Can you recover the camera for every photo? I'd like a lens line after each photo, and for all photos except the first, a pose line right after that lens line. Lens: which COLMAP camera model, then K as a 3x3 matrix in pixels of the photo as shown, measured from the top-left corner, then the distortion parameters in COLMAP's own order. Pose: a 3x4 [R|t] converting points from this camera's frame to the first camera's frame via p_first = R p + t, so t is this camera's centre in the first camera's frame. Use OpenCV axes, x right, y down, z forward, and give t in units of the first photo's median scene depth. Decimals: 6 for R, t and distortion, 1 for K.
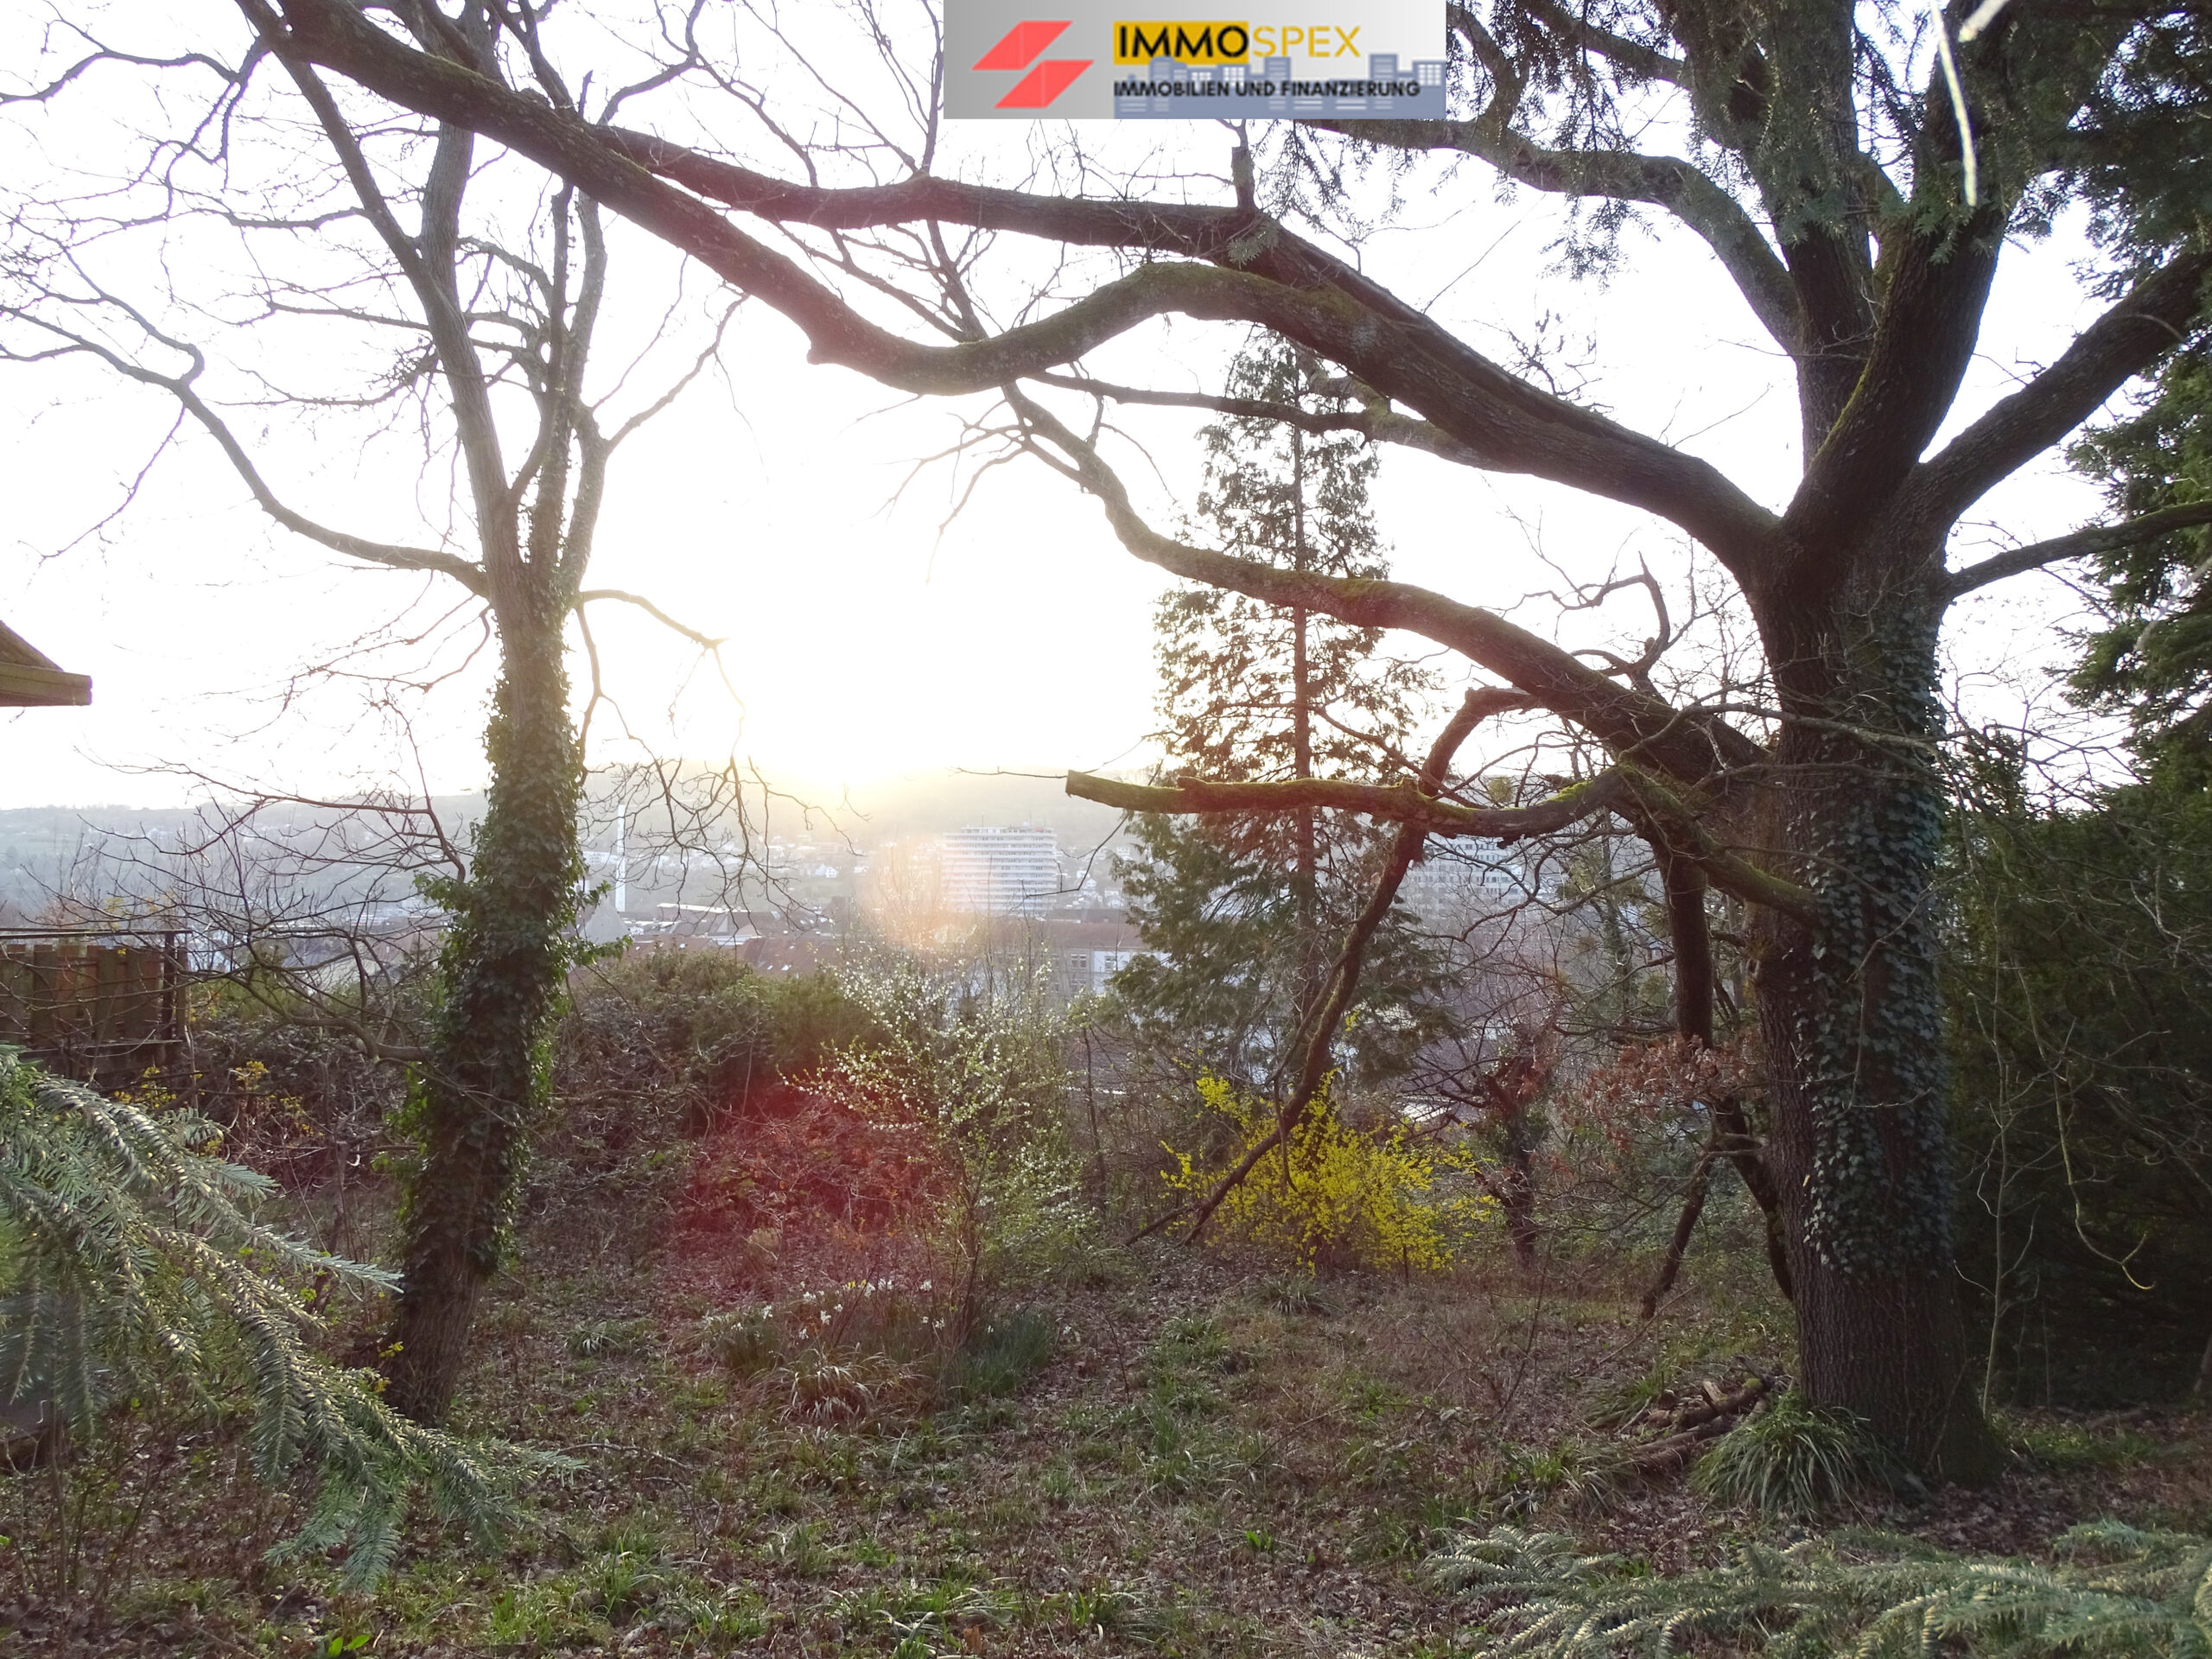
lens RADIAL K [[1604.3, 0, 1054.9], [0, 1604.3, 737.7], [0, 0, 1]] dist [-0.089529, 0.014560]
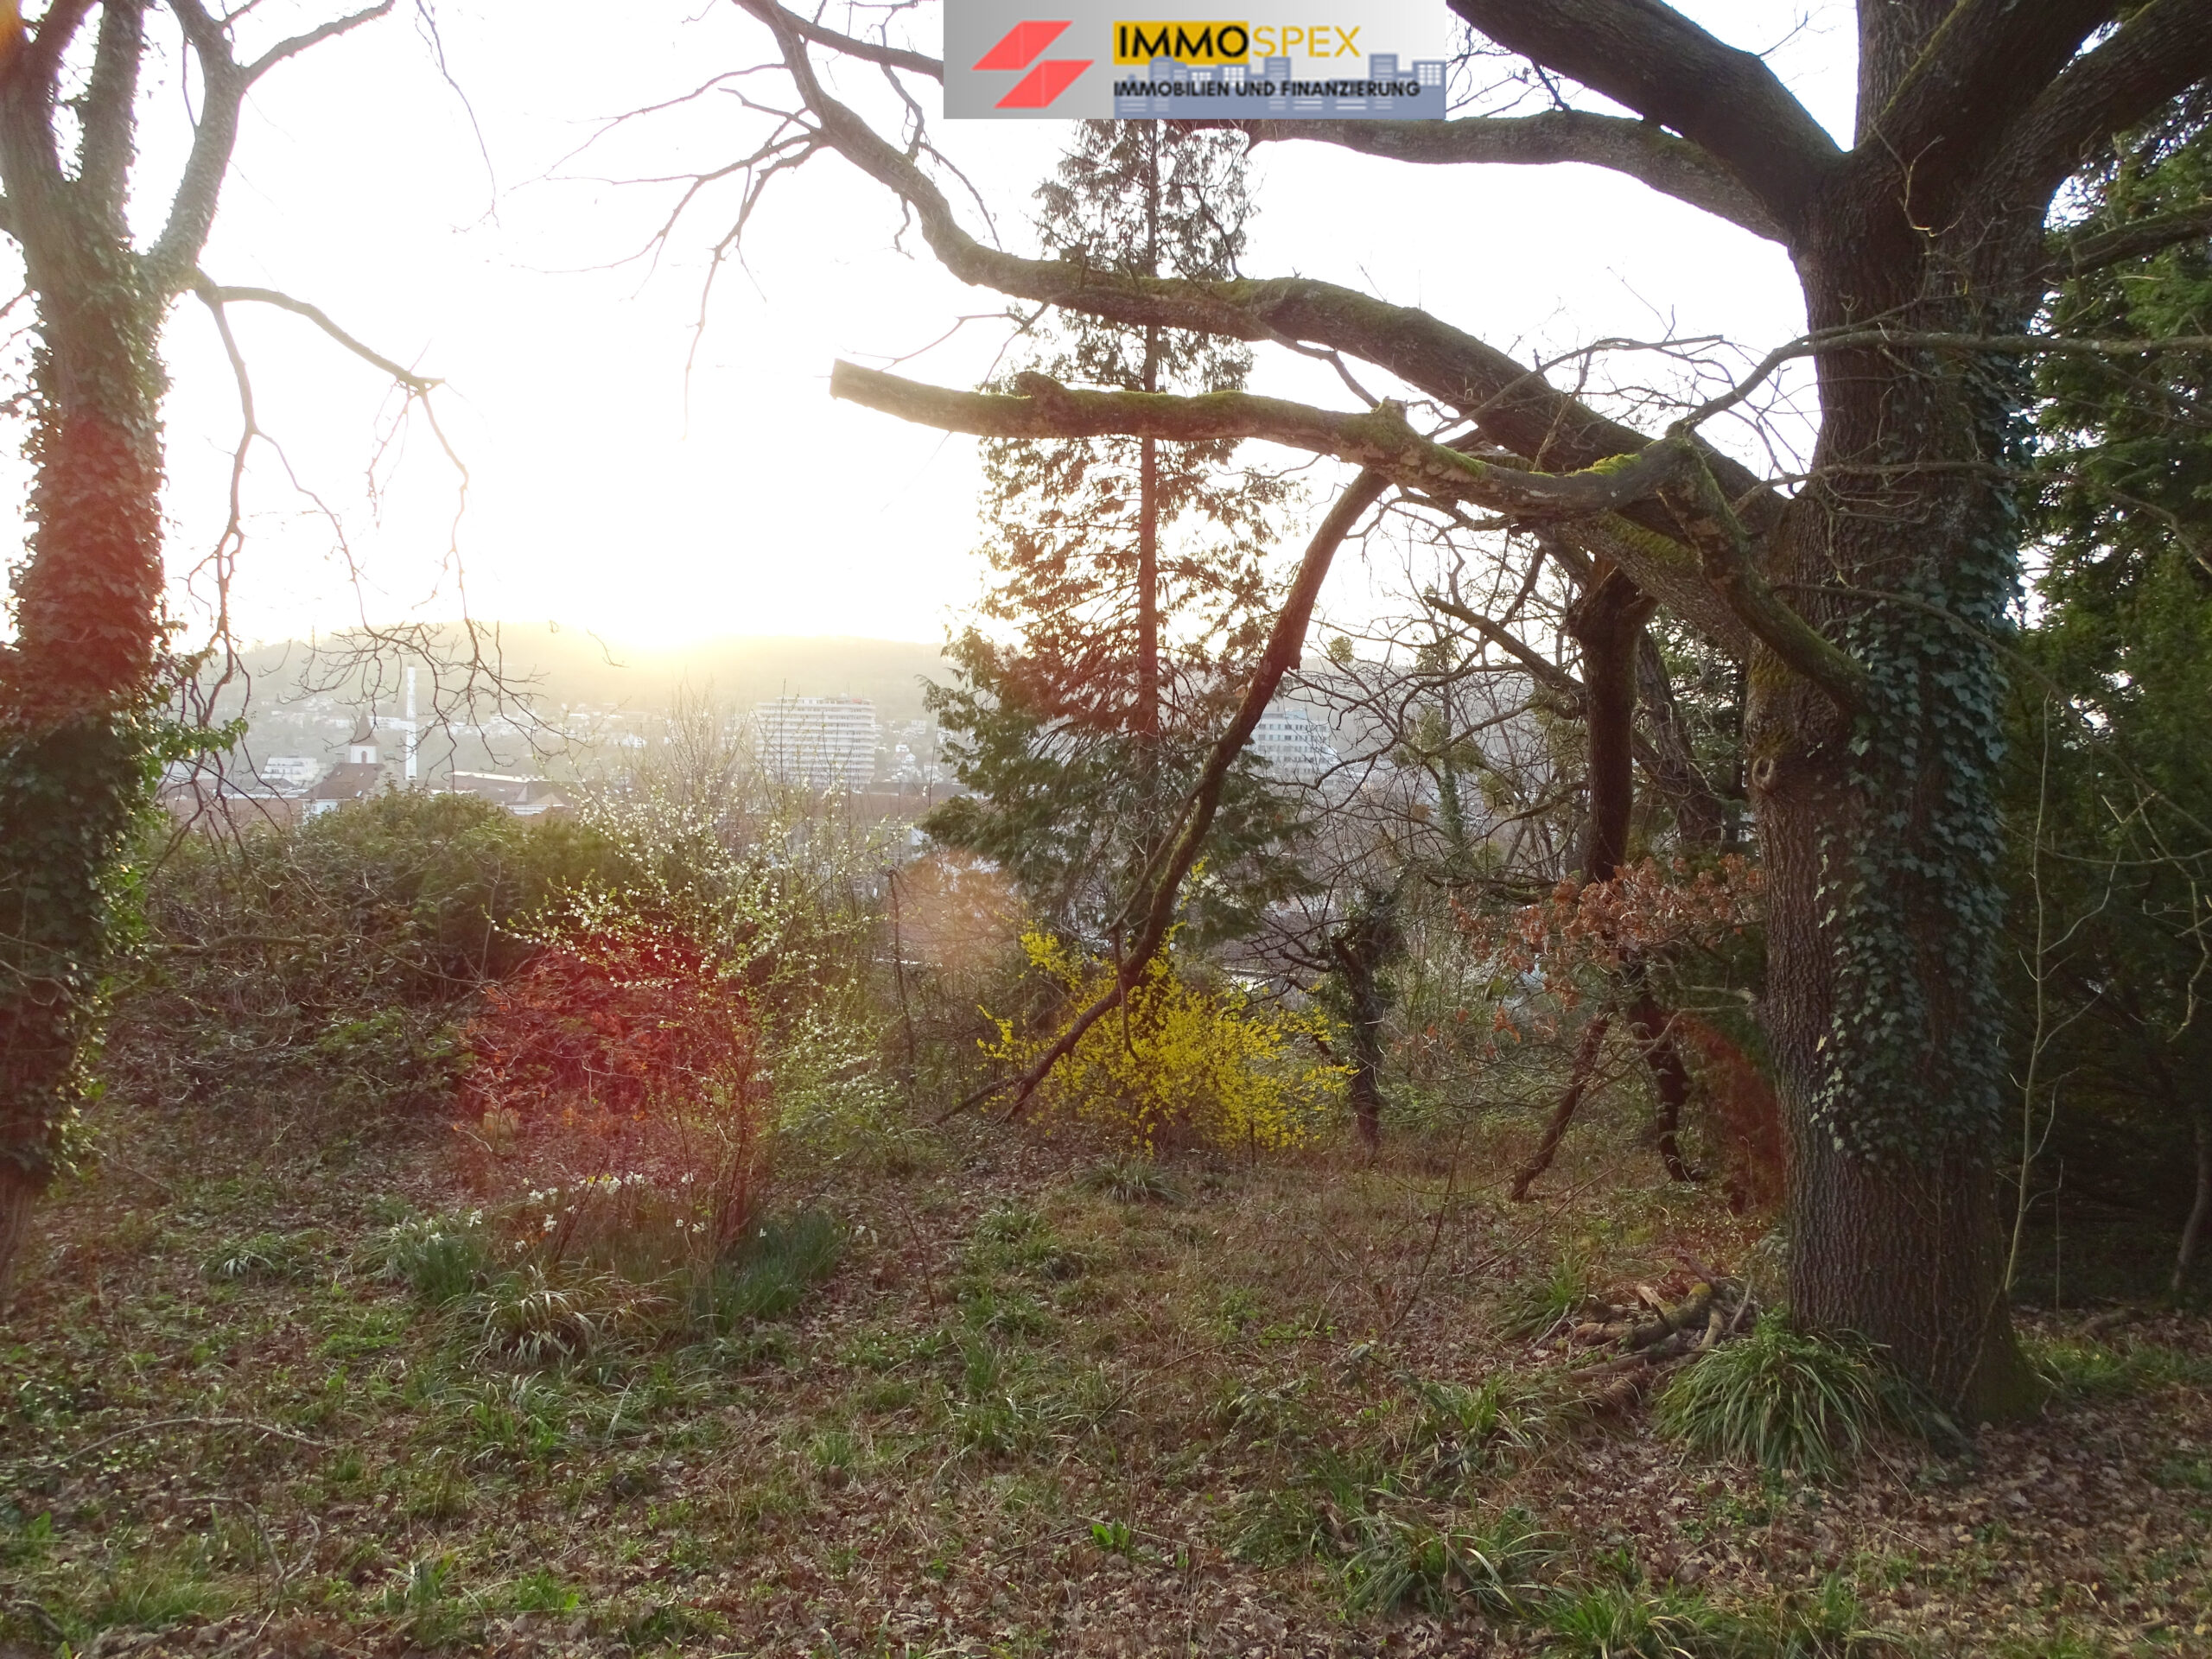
lens RADIAL K [[1607.8, 0, 1106.0], [0, 1607.8, 829.5], [0, 0, 1]] dist [-0.067834, 0.002187]
pose [[0.989625, 0.008850, 0.143404, 0.011730], [-0.027727, 0.991103, 0.130177, 0.053882], [-0.140977, -0.132802, 0.981065, 0.184611]]
